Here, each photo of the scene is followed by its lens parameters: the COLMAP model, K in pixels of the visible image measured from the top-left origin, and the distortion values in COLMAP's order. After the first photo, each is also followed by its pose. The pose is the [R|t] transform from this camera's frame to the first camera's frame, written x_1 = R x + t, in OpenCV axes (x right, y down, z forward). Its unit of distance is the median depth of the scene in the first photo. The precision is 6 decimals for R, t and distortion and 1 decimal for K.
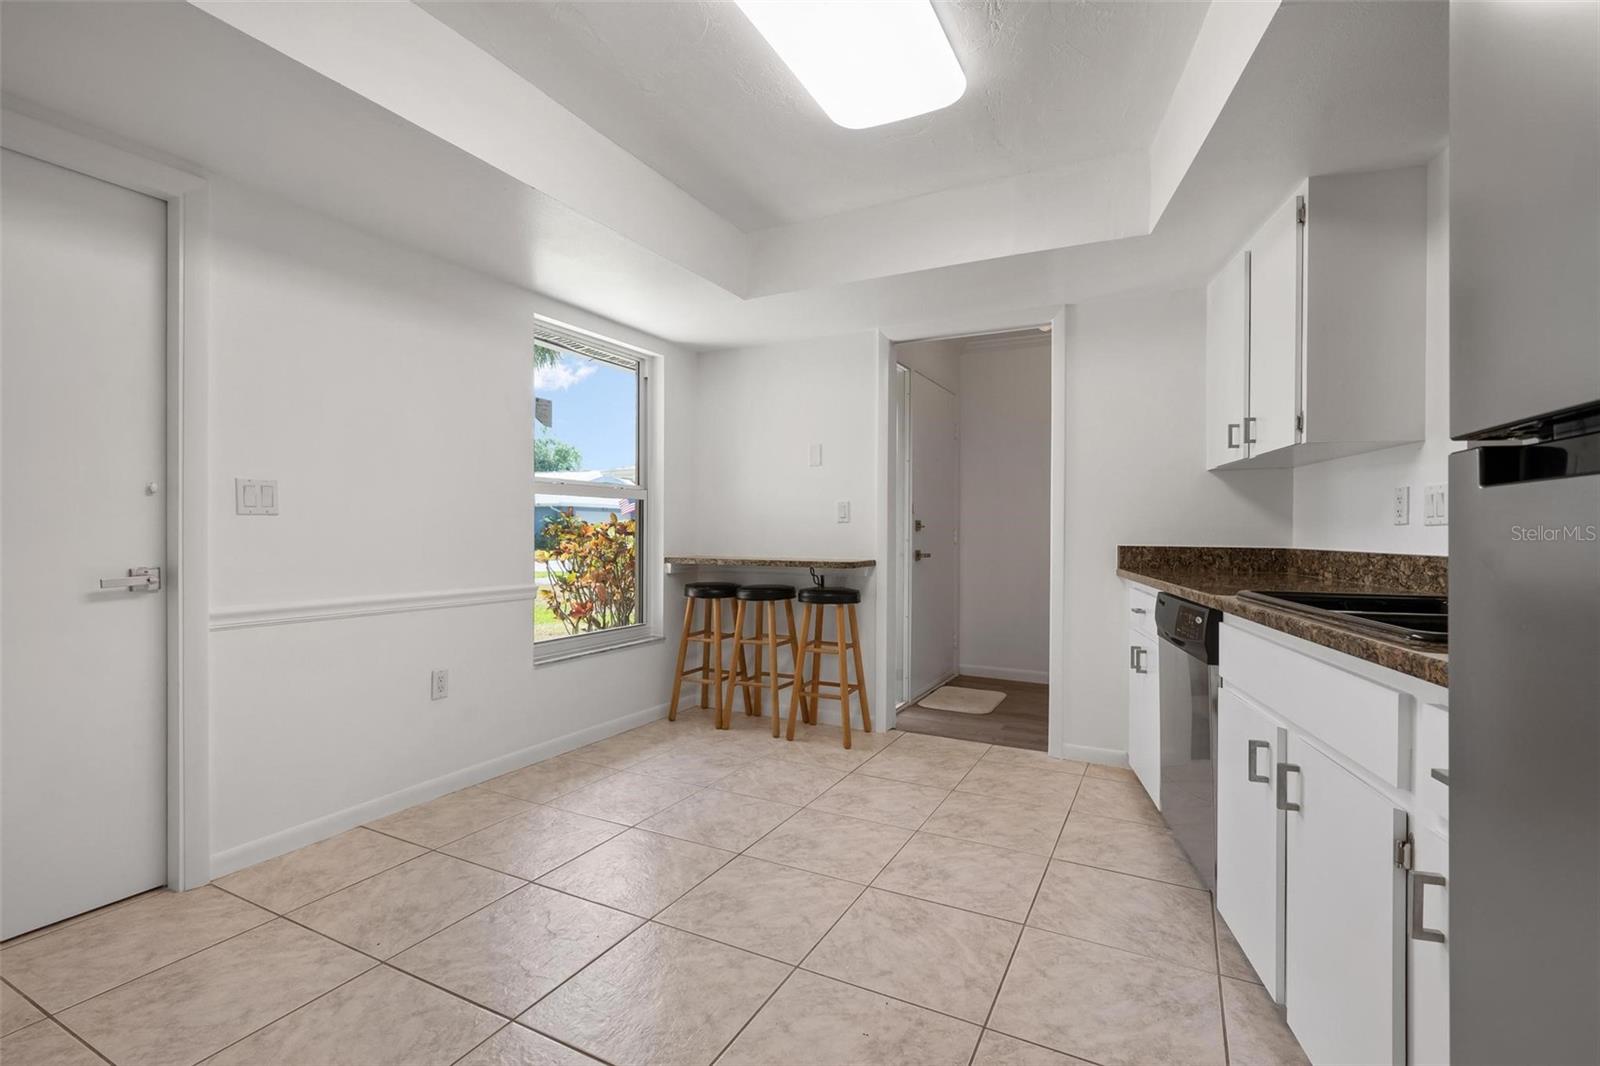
lens RADIAL K [[712.3, 0, 800.0], [0, 712.3, 533.0], [0, 0, 1]] dist [0.001381, 0.000104]
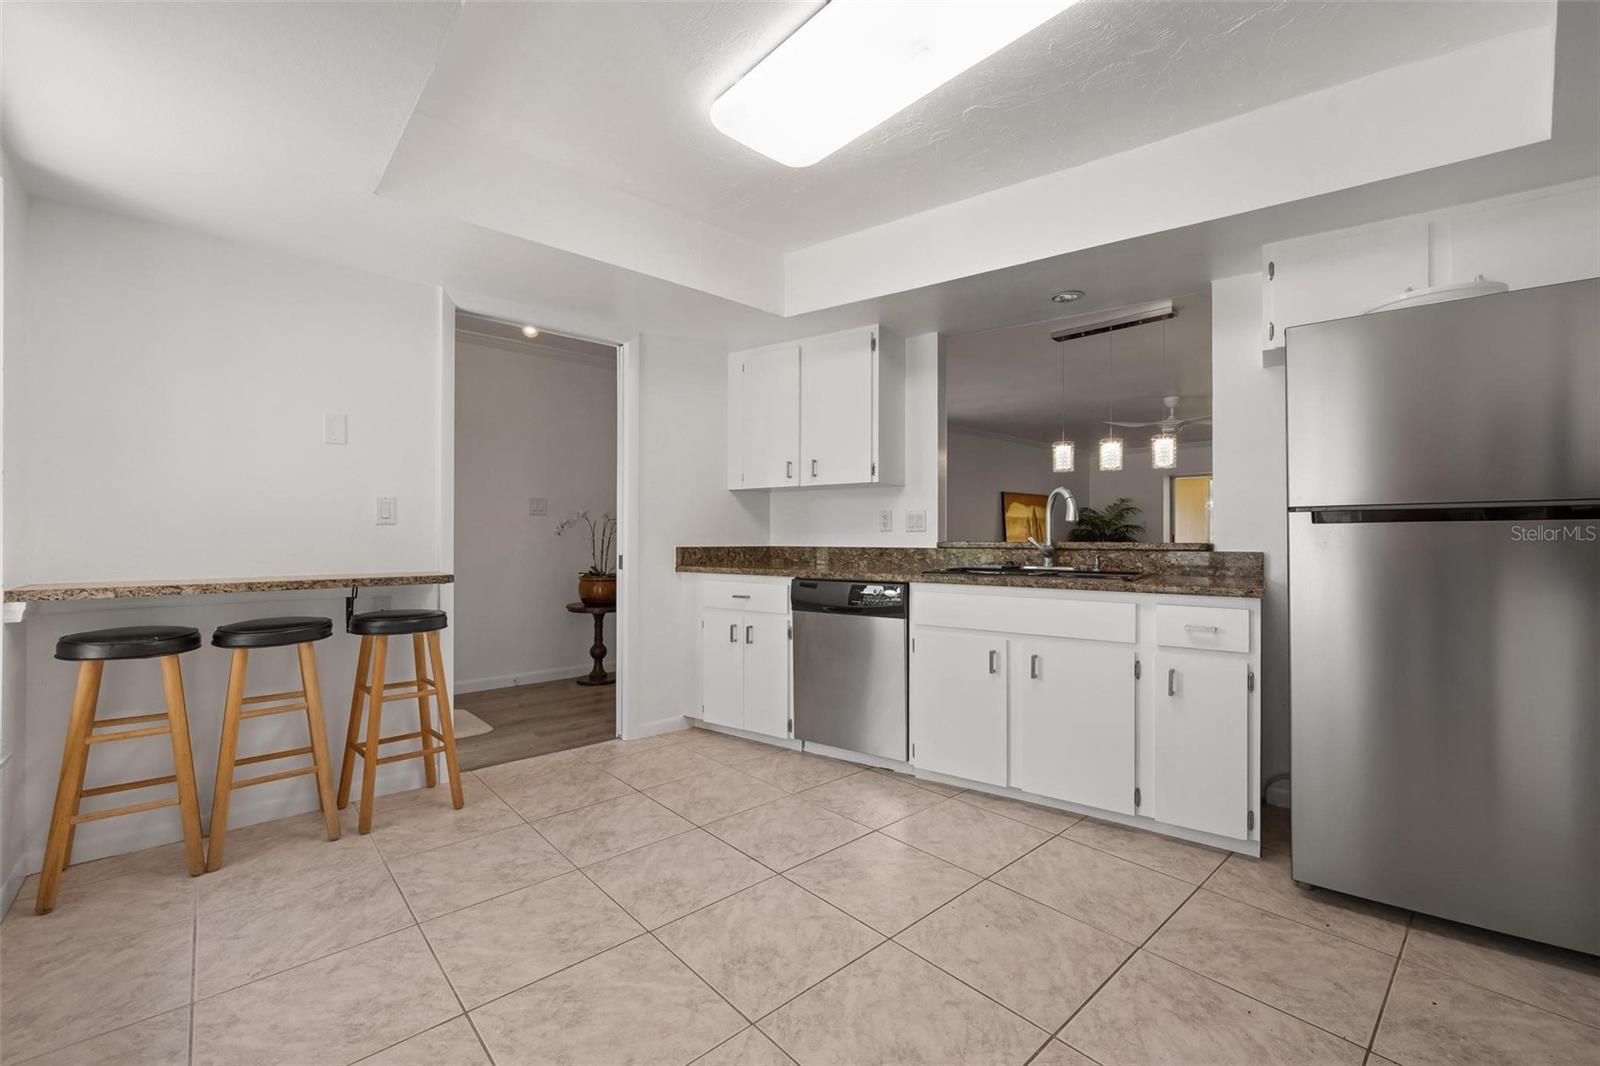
lens RADIAL K [[662.1, 0, 800.0], [0, 662.1, 533.0], [0, 0, 1]] dist [-0.001805, -0.000209]
pose [[0.351820, -0.002150, 0.936065, -0.547528], [0.002436, 0.999996, 0.001381, -0.006751], [-0.936065, 0.001794, 0.351824, 0.423728]]
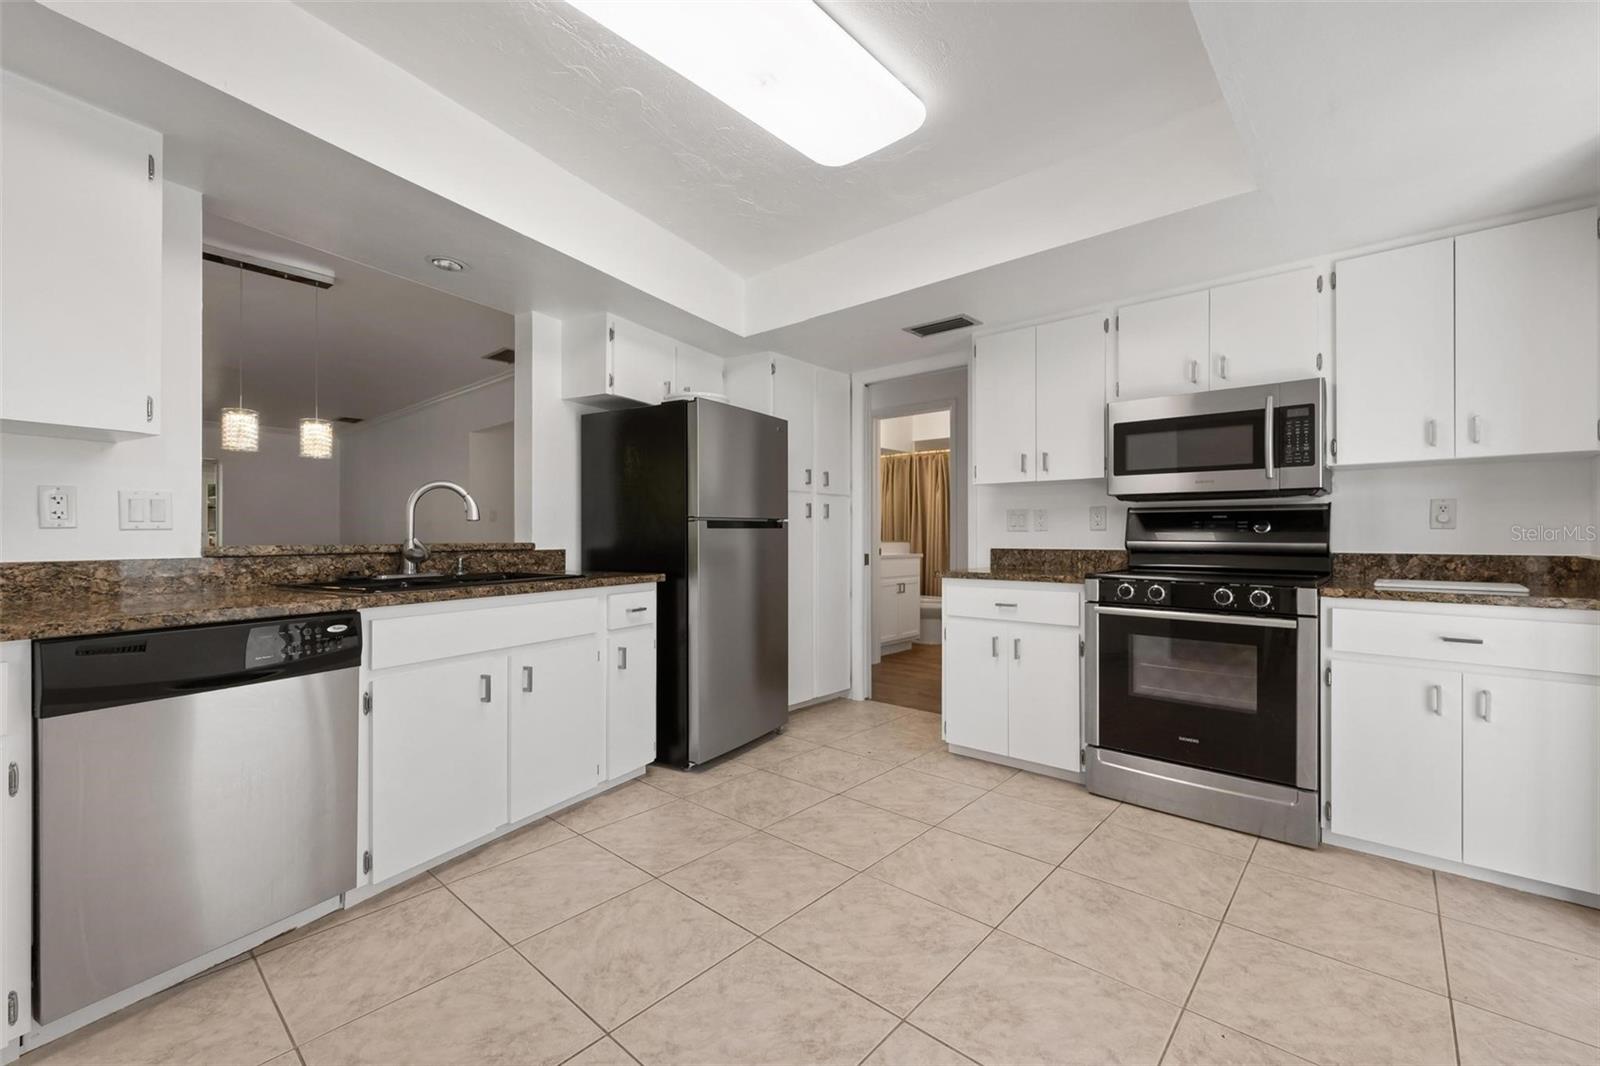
lens RADIAL K [[662.1, 0, 800.0], [0, 662.1, 533.0], [0, 0, 1]] dist [-0.001805, -0.000209]
pose [[-0.969935, -0.004462, 0.243322, -0.170315], [-0.004724, 0.999989, -0.000492, -0.006712], [-0.243317, -0.001627, -0.969945, 1.082637]]
